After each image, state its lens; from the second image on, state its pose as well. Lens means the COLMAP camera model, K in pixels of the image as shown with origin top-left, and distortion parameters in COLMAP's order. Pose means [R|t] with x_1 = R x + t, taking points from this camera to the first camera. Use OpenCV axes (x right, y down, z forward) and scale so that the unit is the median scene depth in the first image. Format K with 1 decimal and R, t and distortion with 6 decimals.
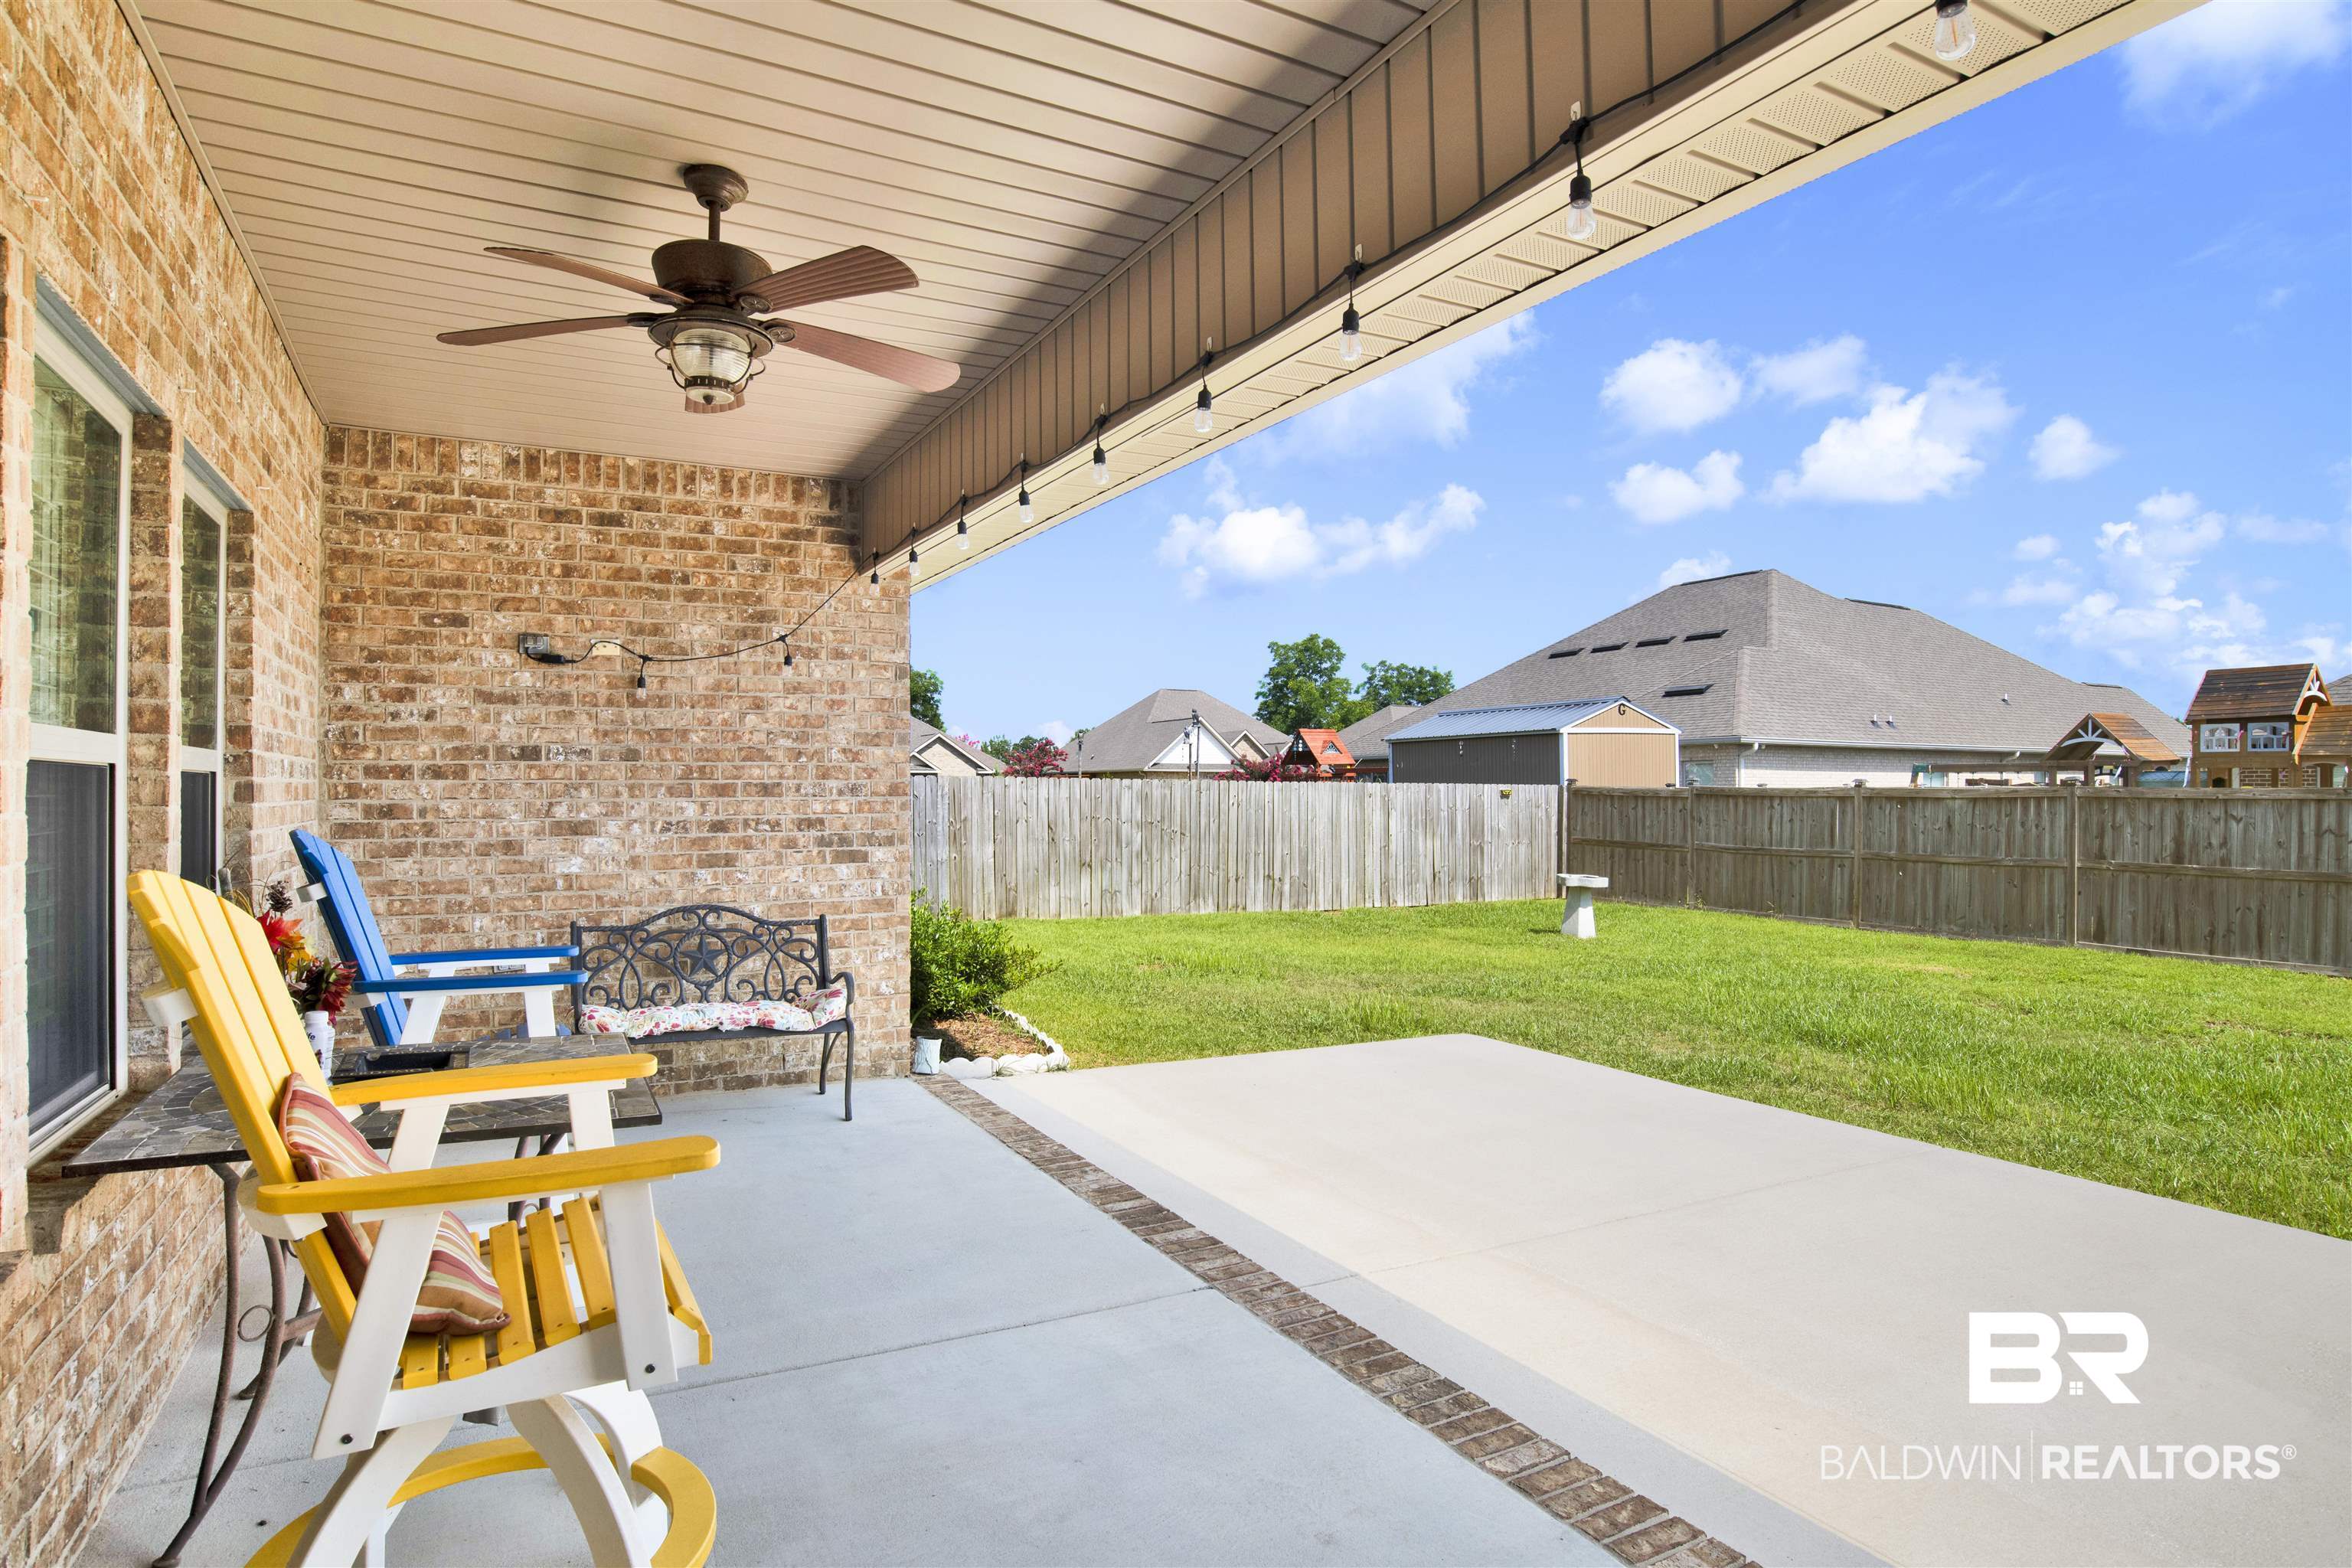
lens RADIAL K [[1240.0, 0, 1174.3], [0, 1240.0, 781.8], [0, 0, 1]] dist [-0.056037, 0.015293]
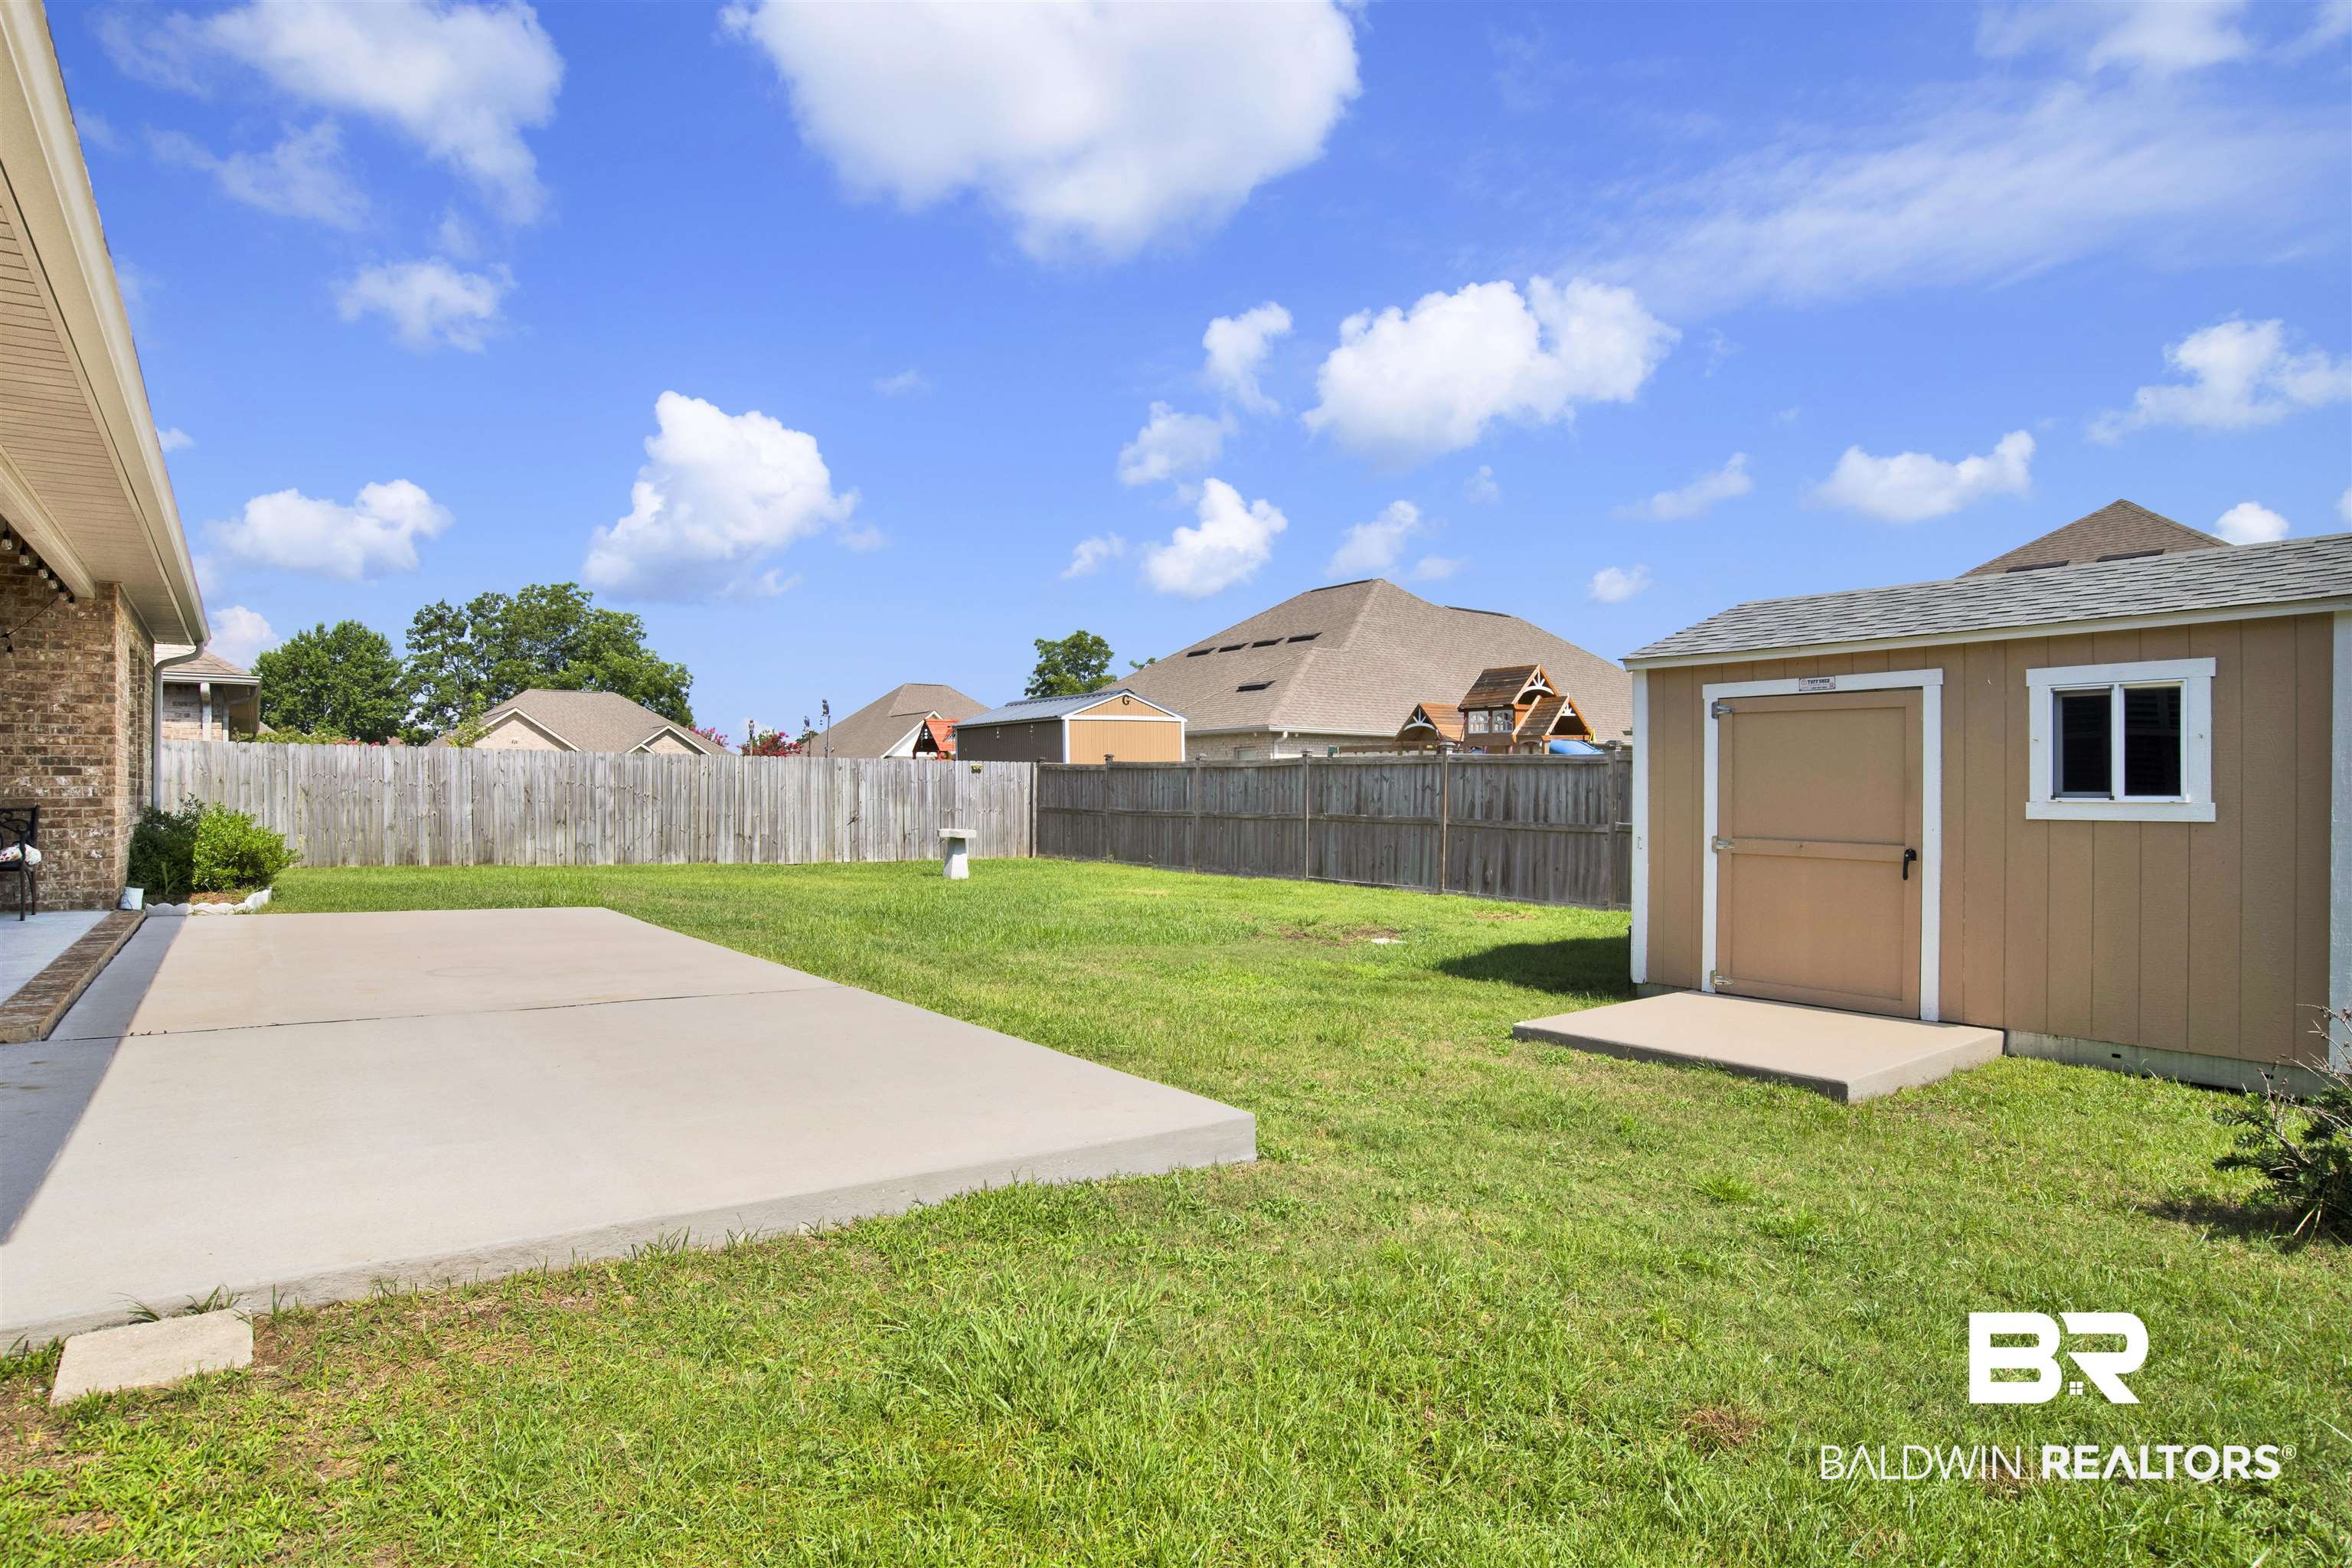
lens RADIAL K [[1240.0, 0, 1098.1], [0, 1240.0, 790.4], [0, 0, 1]] dist [-0.056037, 0.015293]
pose [[0.993400, 0.001492, 0.114692, 0.289648], [-0.002603, 0.999951, 0.009532, 0.021697], [-0.114672, -0.009768, 0.993355, -0.229496]]
